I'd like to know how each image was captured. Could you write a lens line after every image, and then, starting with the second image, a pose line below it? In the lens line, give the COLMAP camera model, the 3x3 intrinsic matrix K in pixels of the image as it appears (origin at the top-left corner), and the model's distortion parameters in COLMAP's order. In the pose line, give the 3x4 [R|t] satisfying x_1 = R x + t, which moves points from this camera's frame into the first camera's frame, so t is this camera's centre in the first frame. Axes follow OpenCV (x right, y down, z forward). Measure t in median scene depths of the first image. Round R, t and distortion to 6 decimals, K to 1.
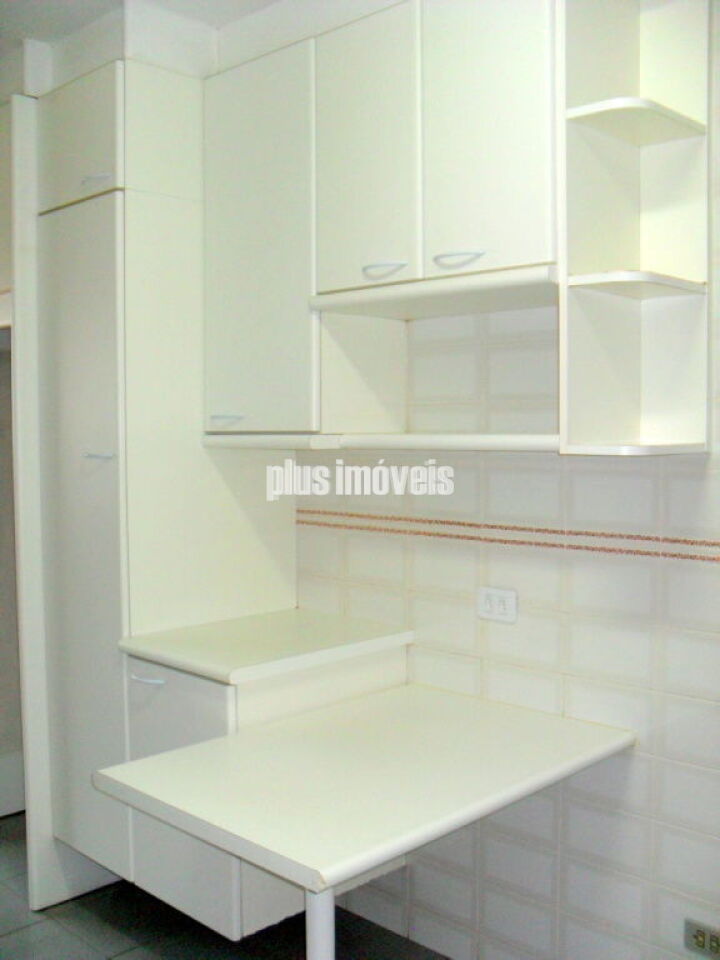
lens RADIAL K [[1005.3, 0, 360.3], [0, 1005.3, 480.0], [0, 0, 1]] dist [0.090810, 0.000000]
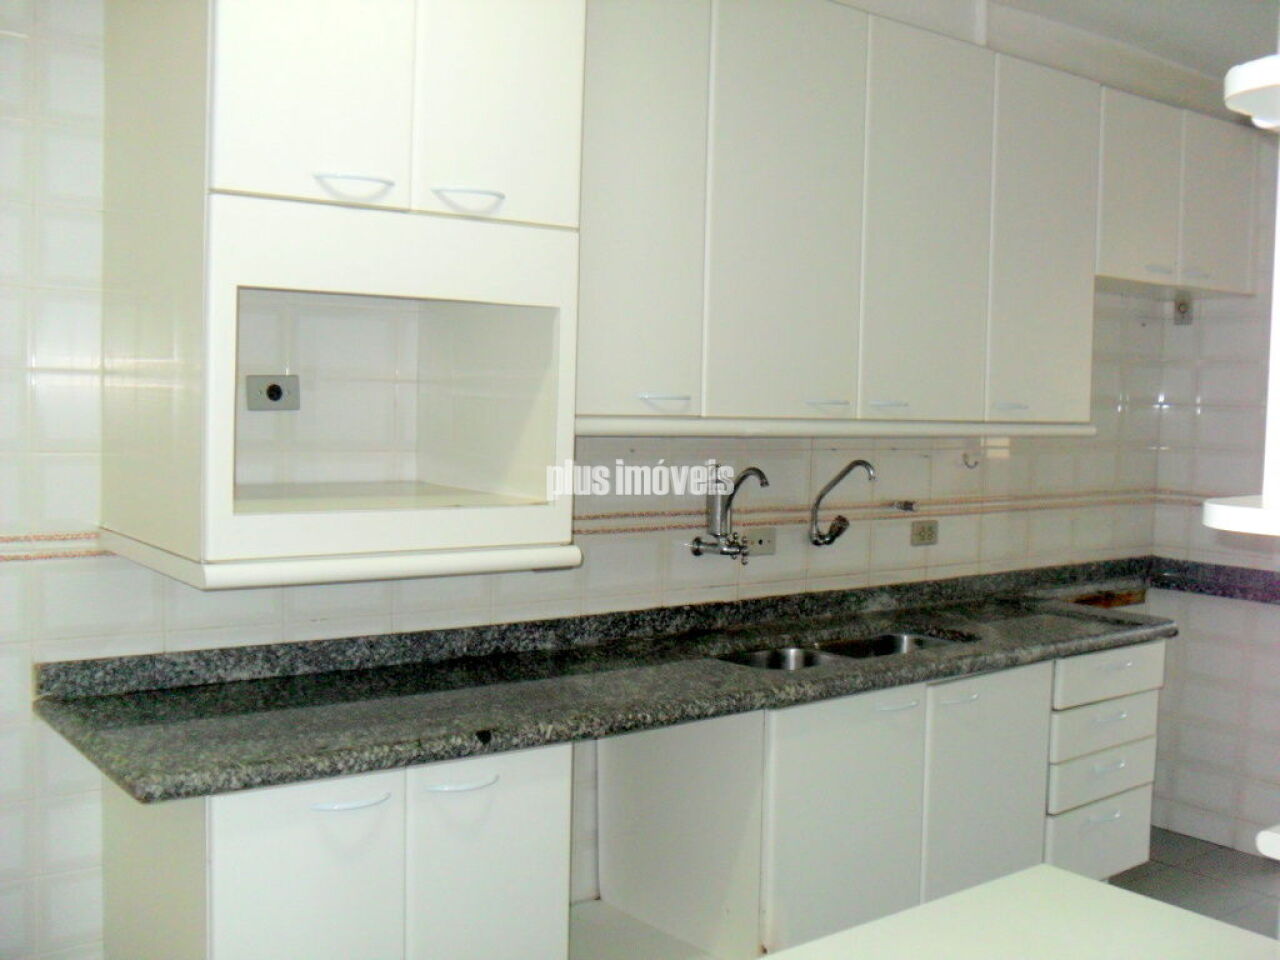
lens RADIAL K [[1340.4, 0, 640.7], [0, 1340.4, 478.4], [0, 0, 1]] dist [0.090810, 0.000000]
pose [[0.139562, -0.055437, 0.988660, -1.087499], [0.041019, 0.997898, 0.050165, -0.050134], [-0.989363, 0.033553, 0.141543, 0.809360]]
